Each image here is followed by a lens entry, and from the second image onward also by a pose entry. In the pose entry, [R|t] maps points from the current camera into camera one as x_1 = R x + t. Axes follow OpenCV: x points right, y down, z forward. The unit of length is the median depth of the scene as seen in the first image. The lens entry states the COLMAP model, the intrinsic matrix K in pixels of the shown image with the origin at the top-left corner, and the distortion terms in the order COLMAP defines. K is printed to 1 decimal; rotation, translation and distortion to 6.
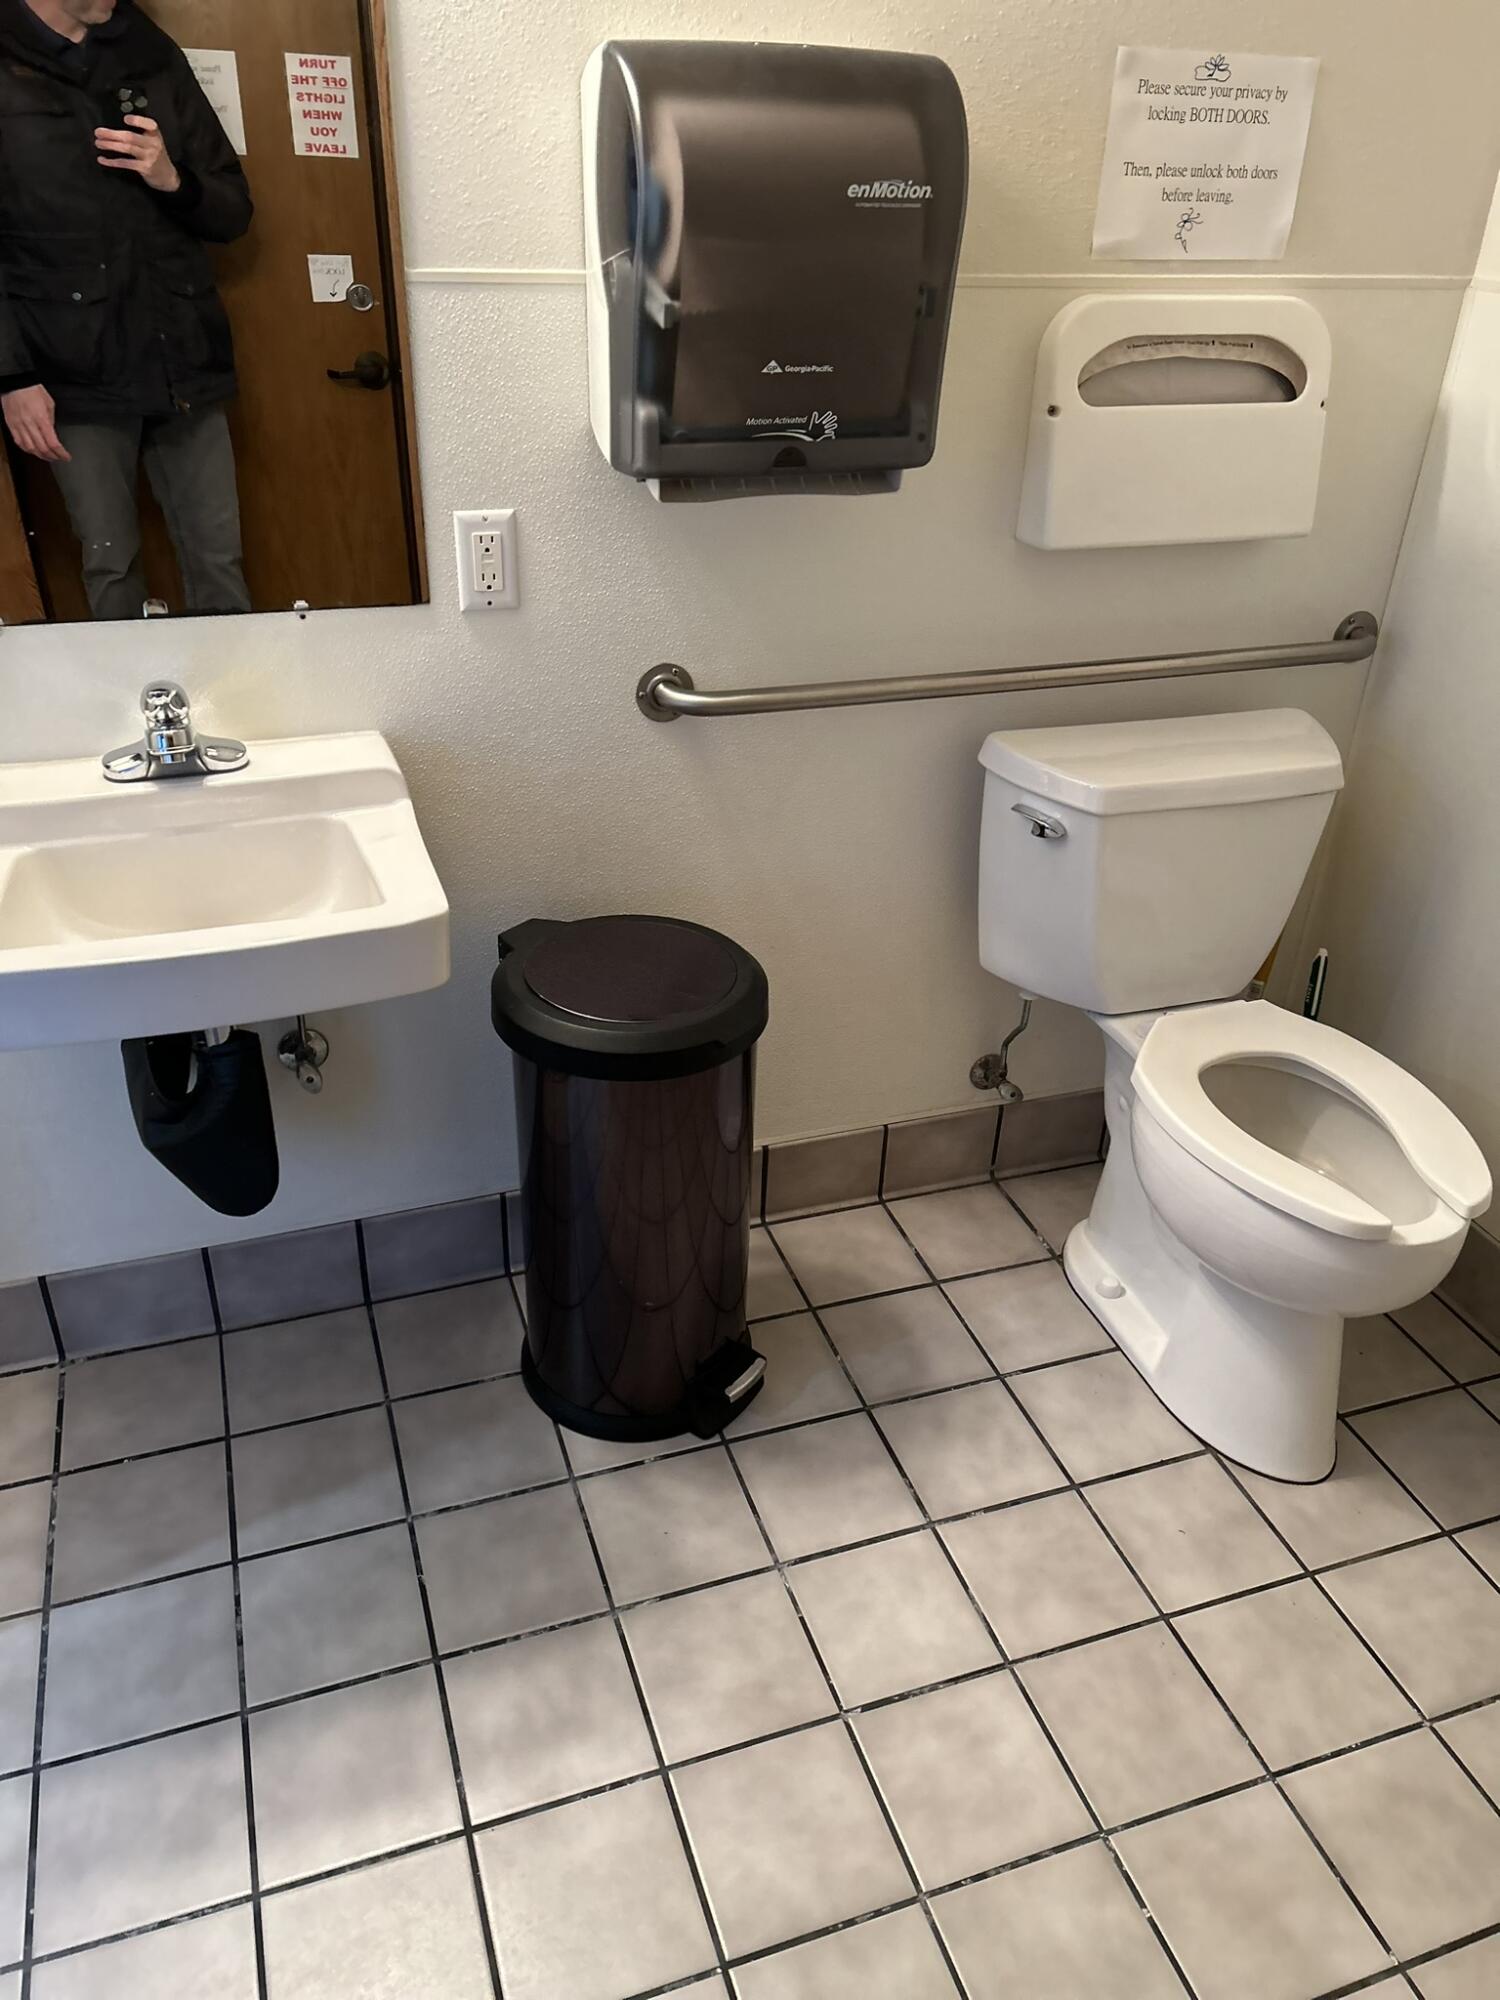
lens RADIAL K [[1484.9, 0, 748.1], [0, 1484.9, 1011.7], [0, 0, 1]] dist [0.029998, -0.026442]
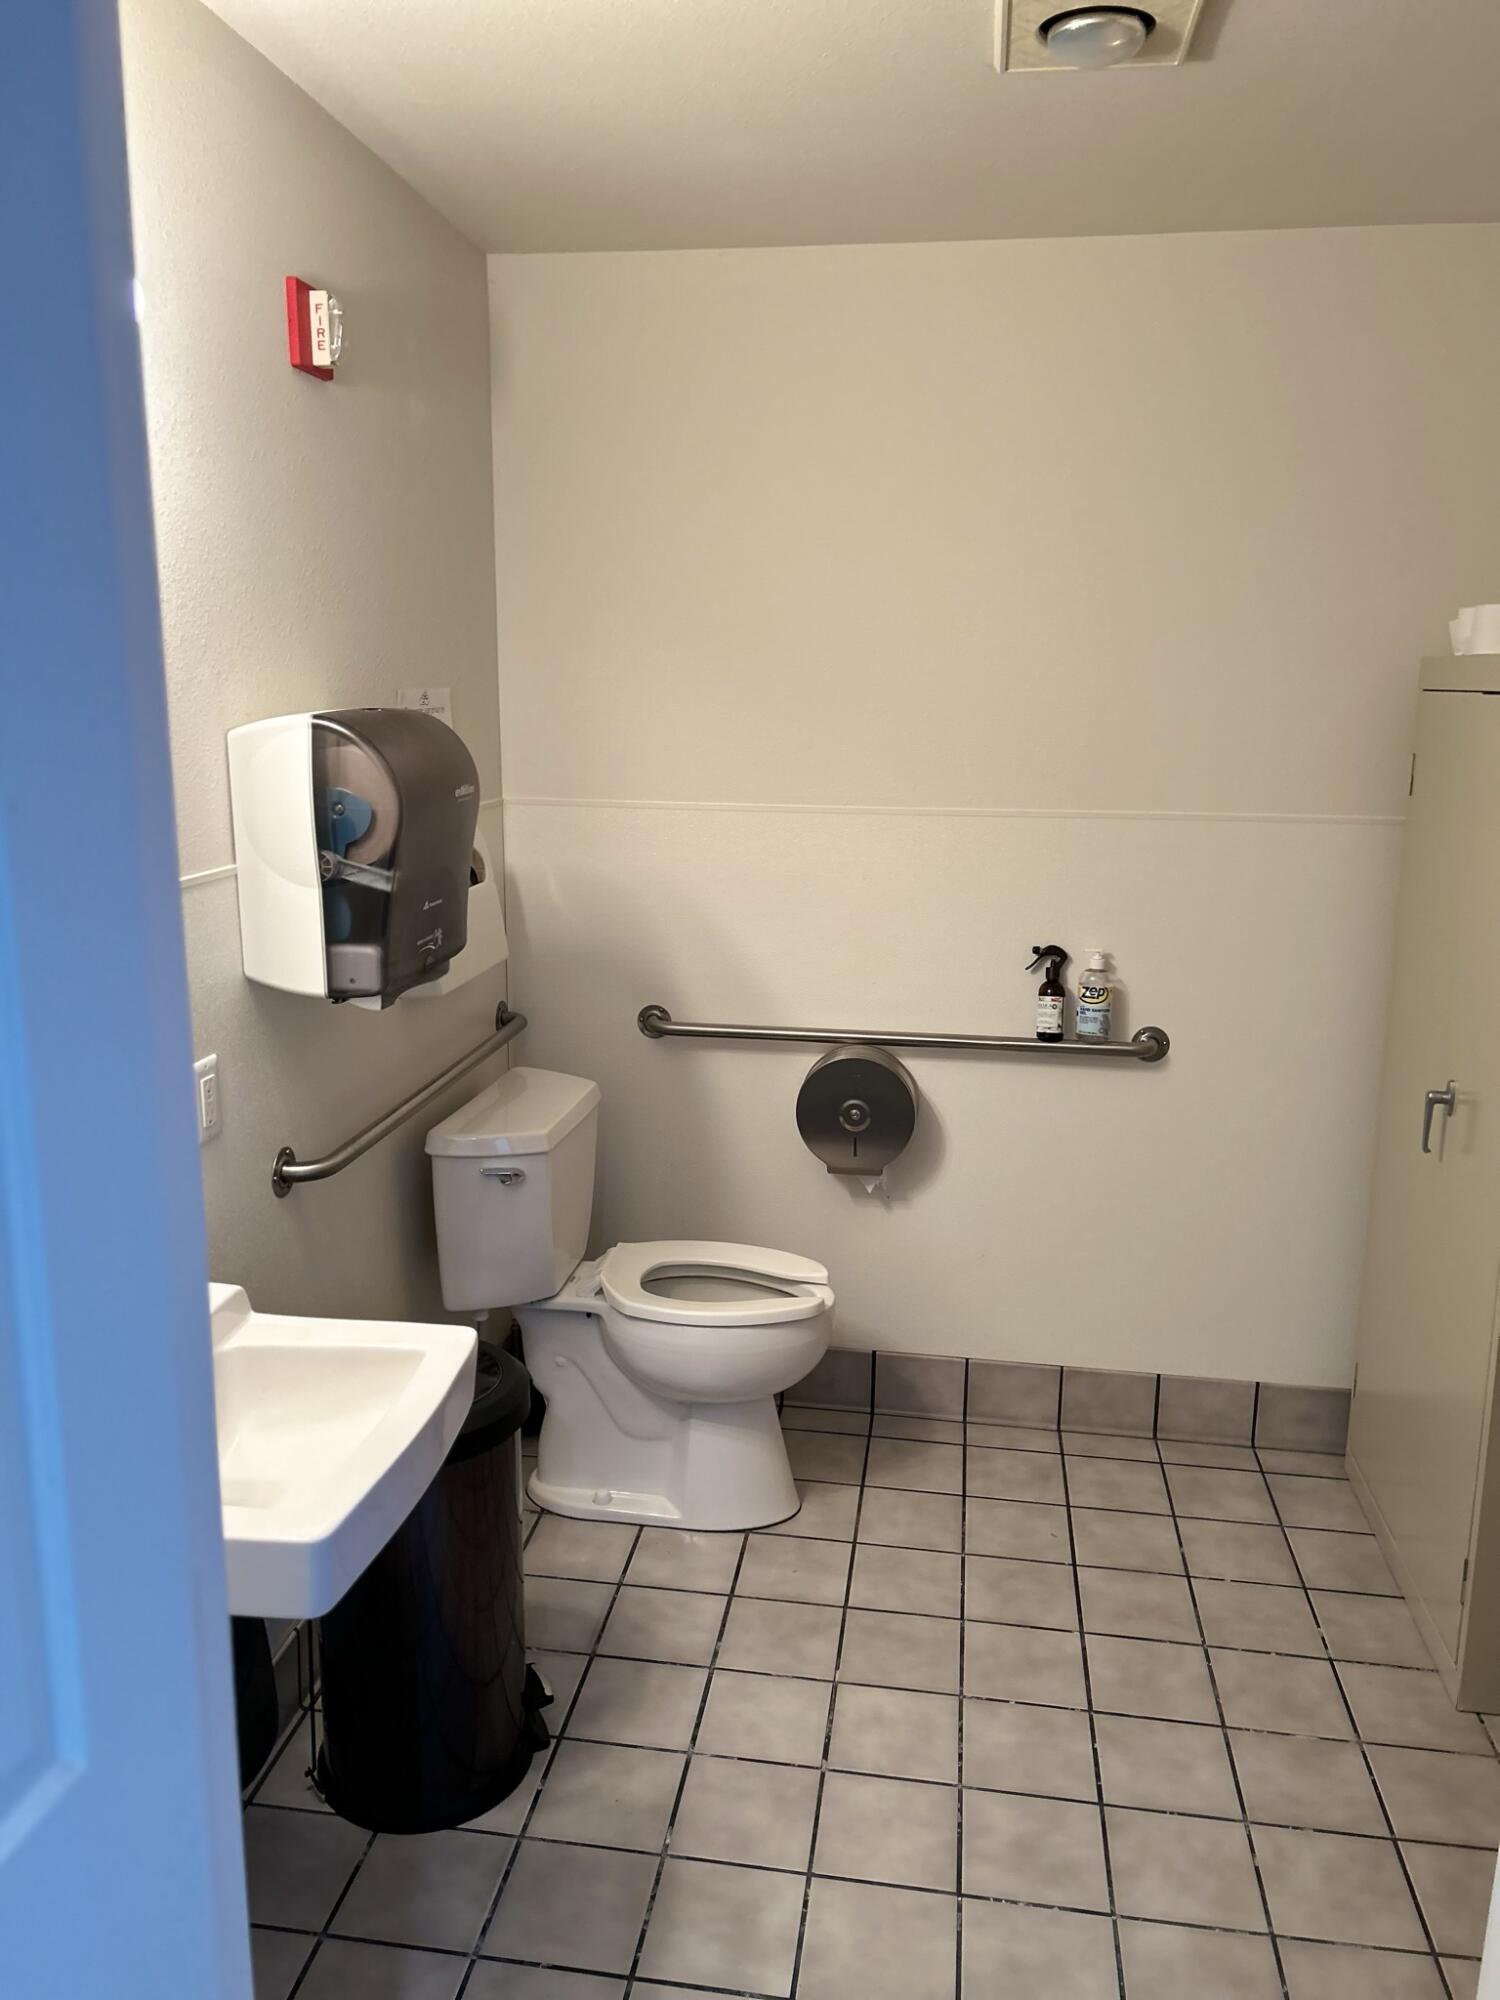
lens RADIAL K [[1484.9, 0, 747.8], [0, 1484.9, 987.7], [0, 0, 1]] dist [0.029998, -0.026442]
pose [[0.470442, -0.209510, 0.857199, -0.933277], [0.452554, 0.891214, -0.030544, -0.151476], [-0.757548, 0.402298, 0.514079, 0.048861]]
